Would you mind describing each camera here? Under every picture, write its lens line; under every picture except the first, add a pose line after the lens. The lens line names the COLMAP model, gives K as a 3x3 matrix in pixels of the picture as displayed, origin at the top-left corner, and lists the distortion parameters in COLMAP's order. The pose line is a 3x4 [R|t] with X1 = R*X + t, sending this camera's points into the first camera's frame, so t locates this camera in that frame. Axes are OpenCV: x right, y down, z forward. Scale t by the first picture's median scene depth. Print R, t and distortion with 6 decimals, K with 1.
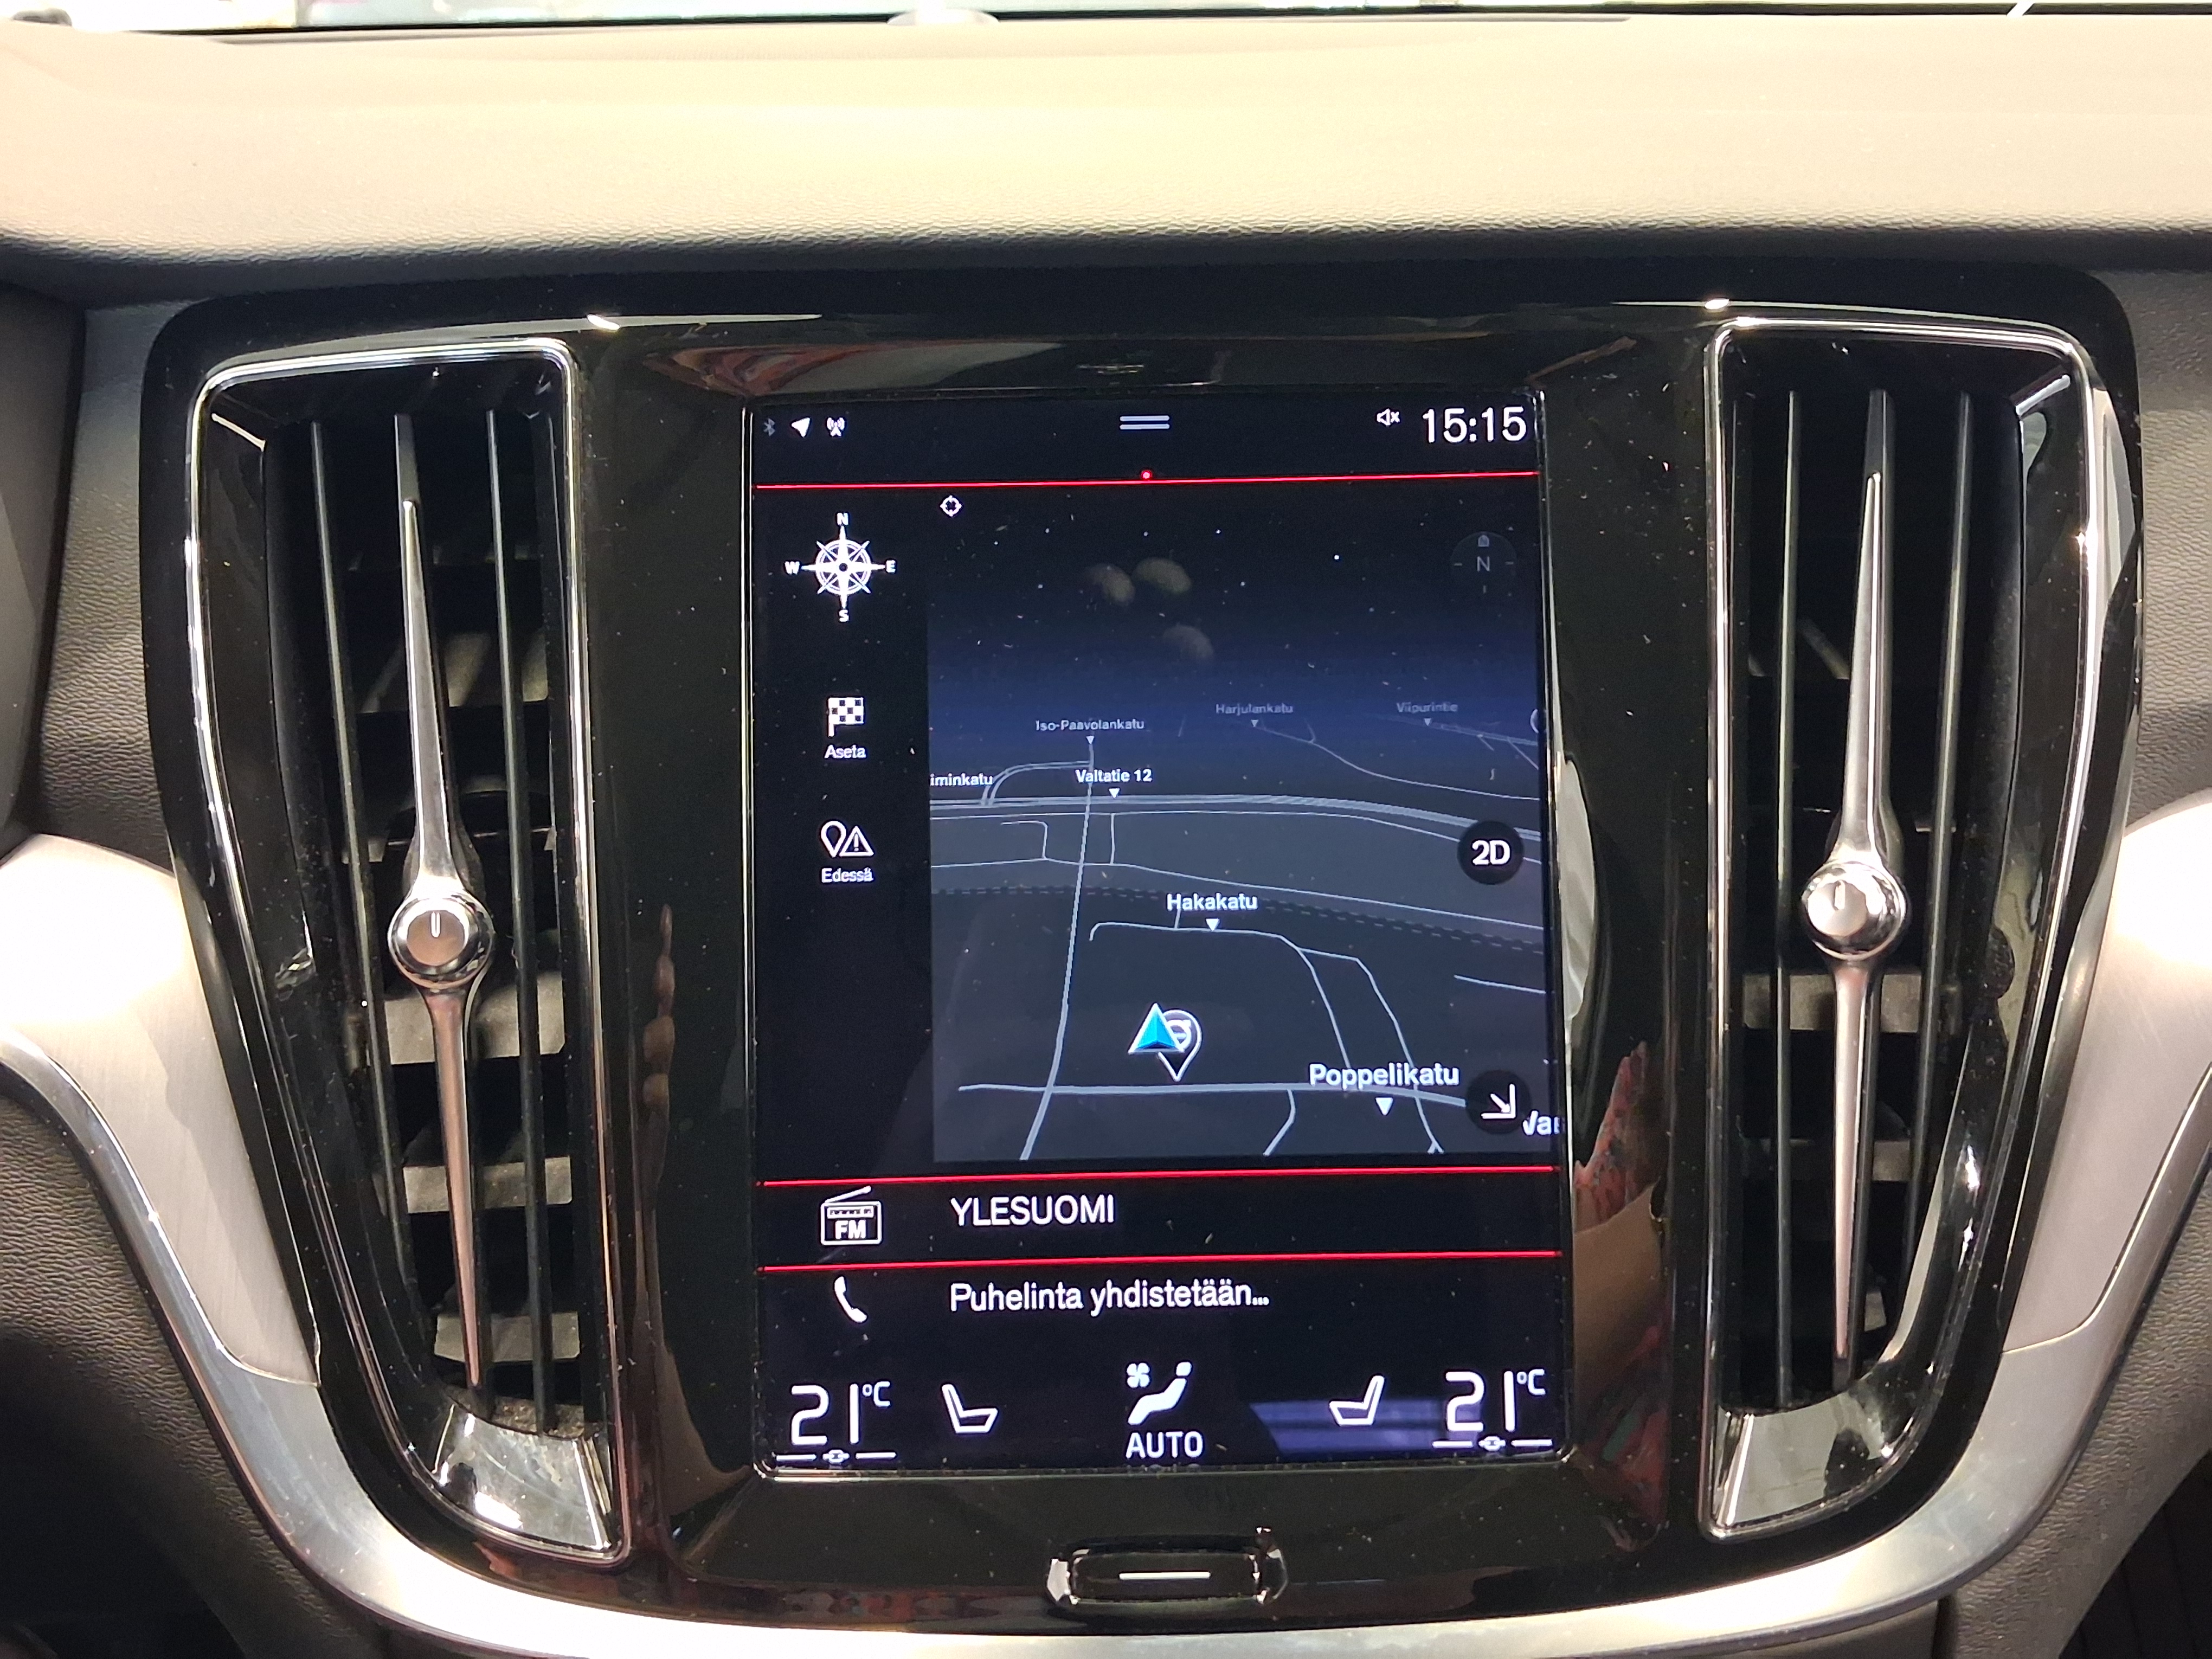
lens RADIAL K [[2267.7, 0, 1075.6], [0, 2267.7, 790.1], [0, 0, 1]] dist [0.005381, -0.152631]
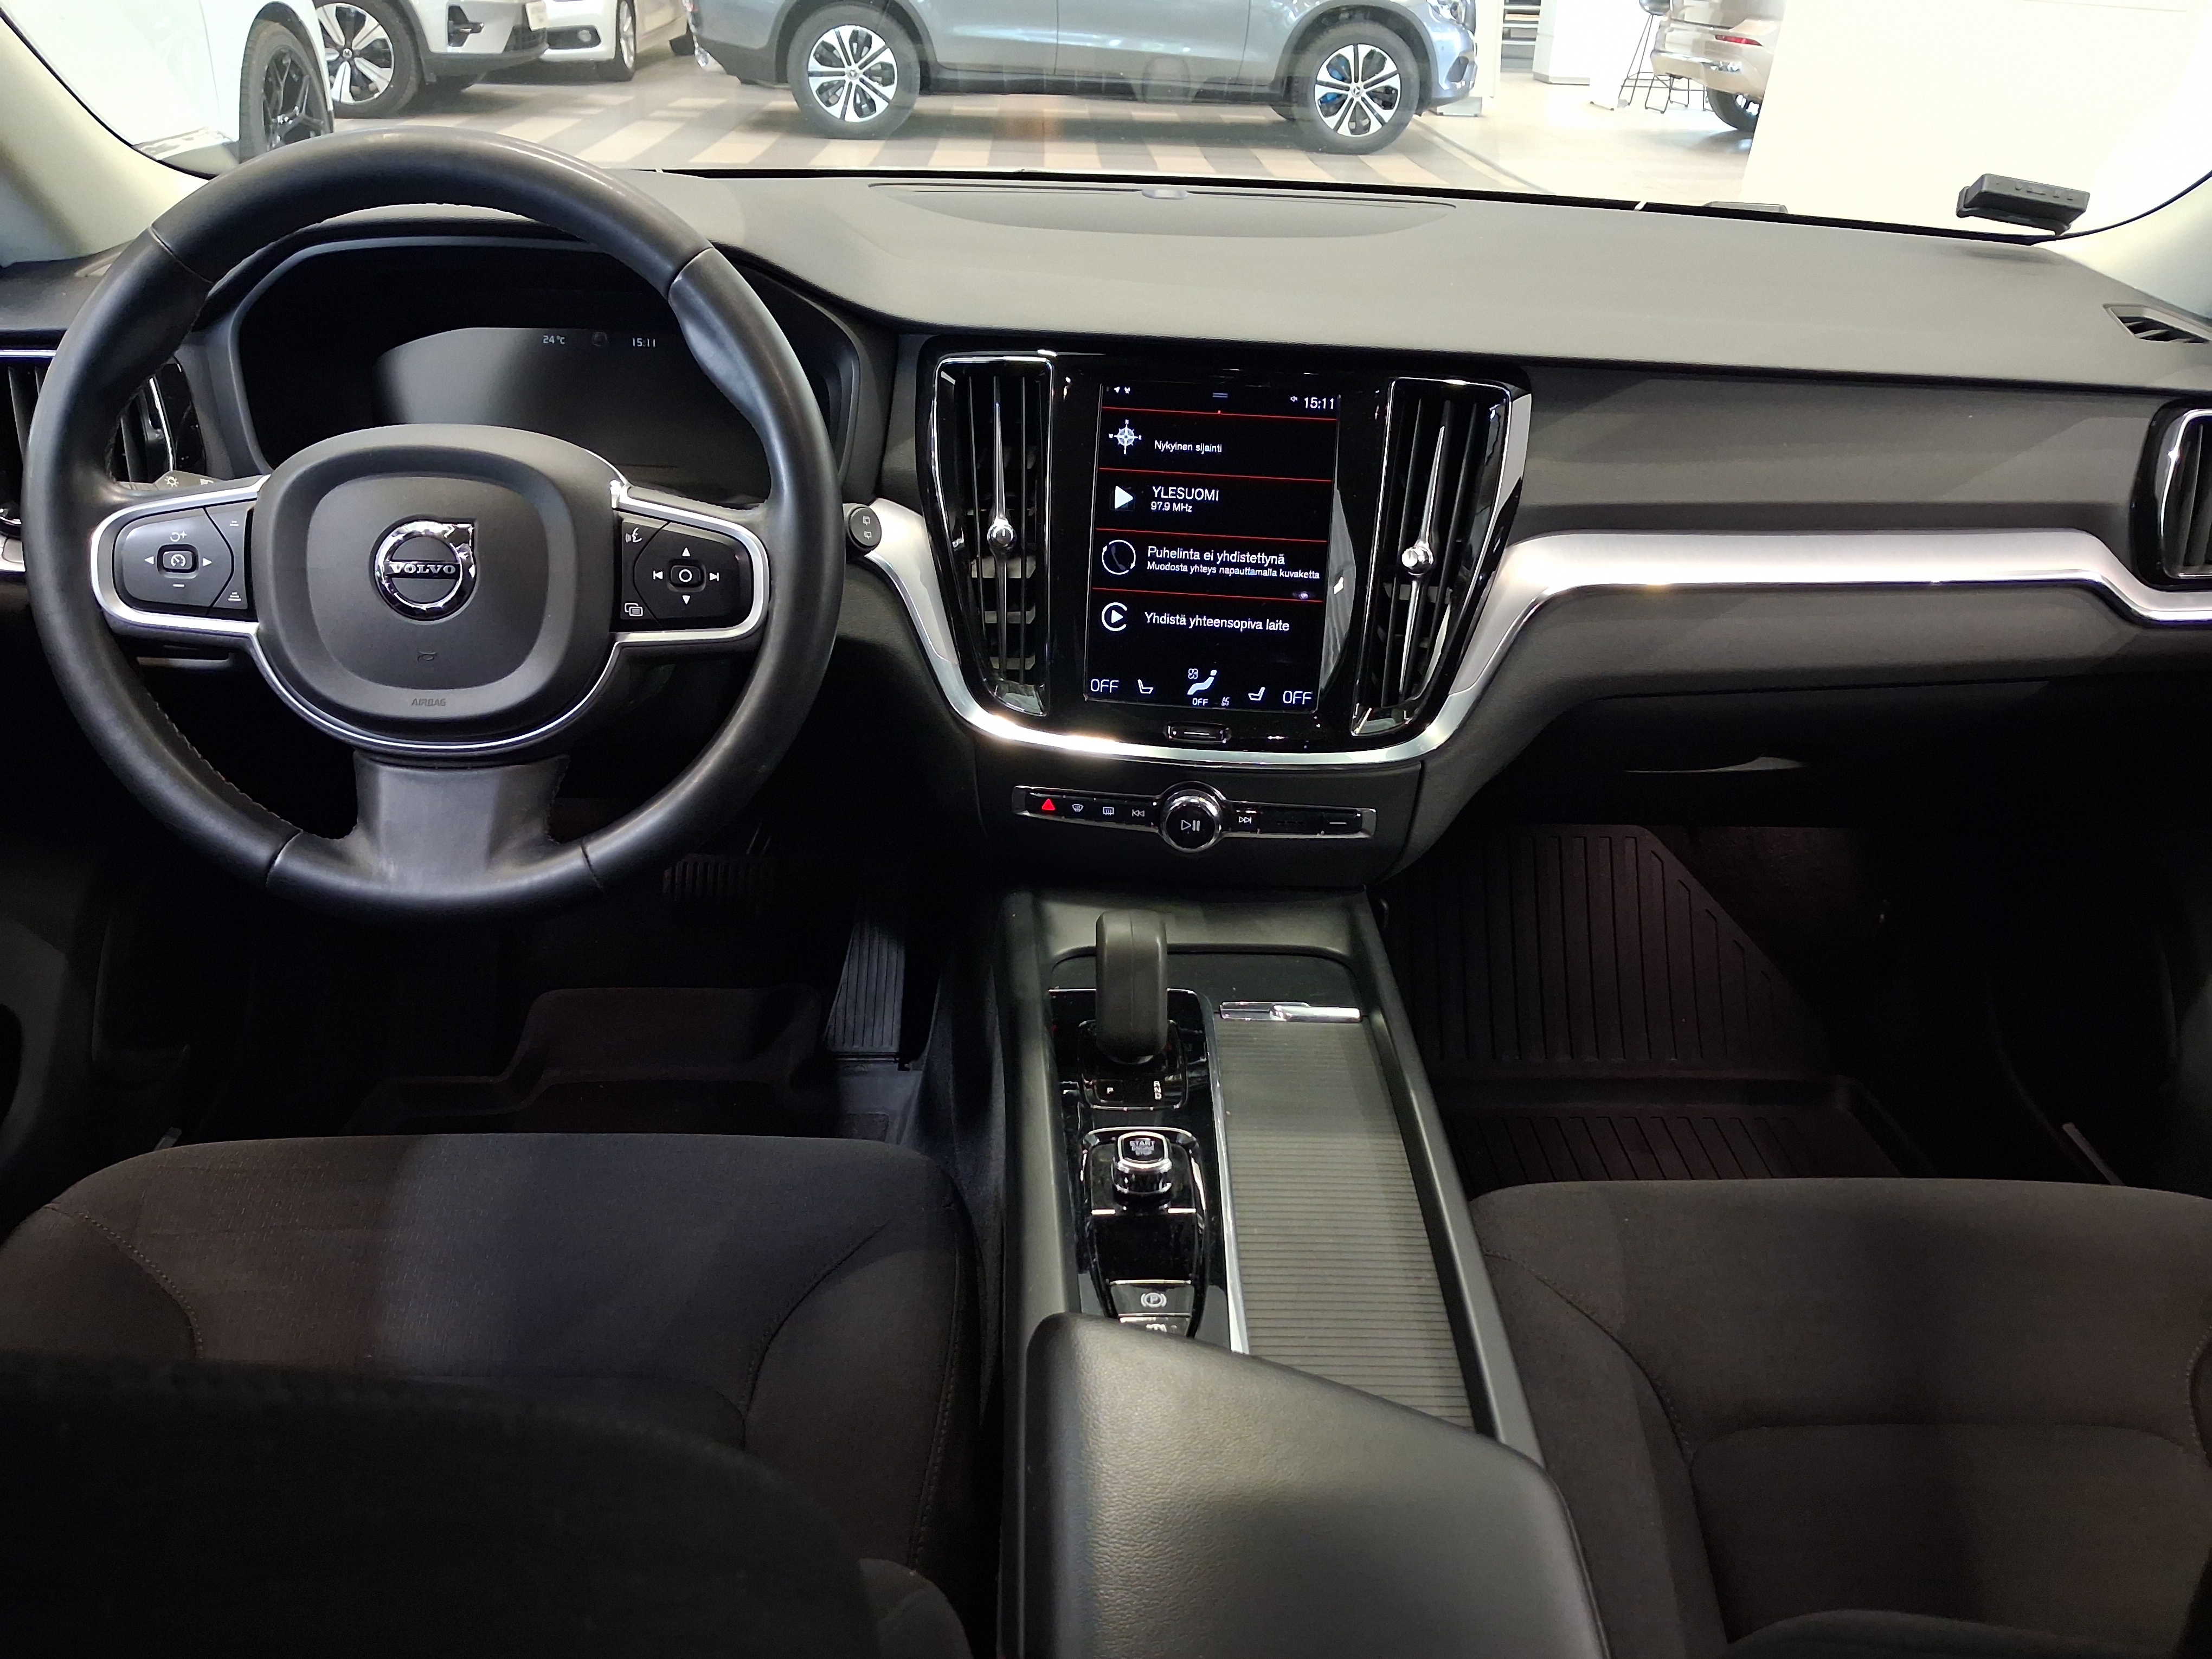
lens RADIAL K [[1721.8, 0, 1106.0], [0, 1721.8, 829.5], [0, 0, 1]] dist [0.104820, -0.154078]
pose [[0.996738, 0.077669, -0.021923, -0.030903], [-0.074065, 0.988243, 0.133752, 0.135457], [0.032054, -0.131692, 0.990772, -1.620541]]
